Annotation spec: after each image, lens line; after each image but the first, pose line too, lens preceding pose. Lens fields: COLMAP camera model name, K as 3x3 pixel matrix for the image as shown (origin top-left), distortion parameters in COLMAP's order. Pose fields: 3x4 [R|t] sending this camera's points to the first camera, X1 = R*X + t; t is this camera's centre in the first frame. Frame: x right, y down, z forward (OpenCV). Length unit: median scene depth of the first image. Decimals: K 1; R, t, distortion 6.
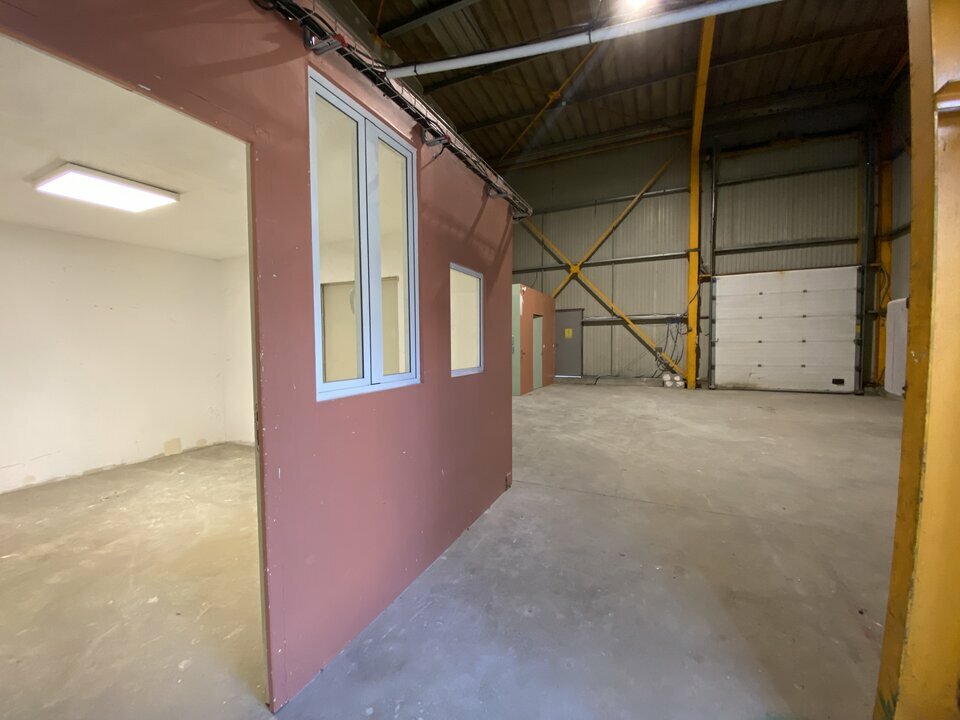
lens RADIAL K [[384.9, 0, 479.3], [0, 384.9, 361.5], [0, 0, 1]] dist [0.014207, -0.017788]
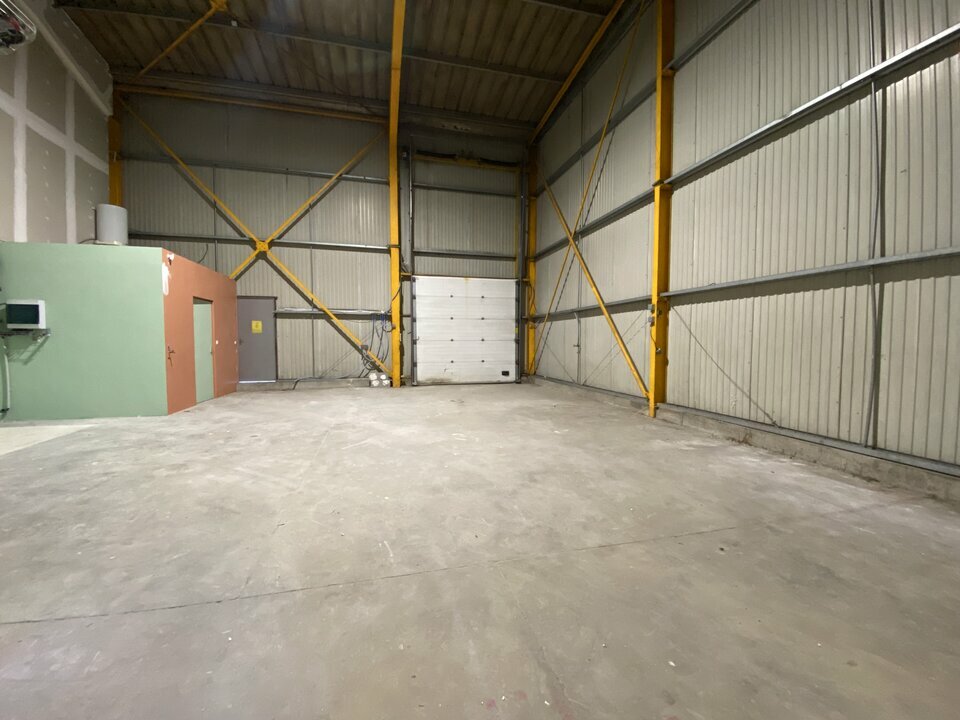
lens RADIAL K [[384.9, 0, 479.3], [0, 384.9, 361.5], [0, 0, 1]] dist [0.014207, -0.017788]
pose [[0.767925, -0.023365, 0.640114, 0.082560], [0.024386, 0.999676, 0.007235, 0.003623], [-0.640076, 0.010054, 0.768246, 0.106299]]
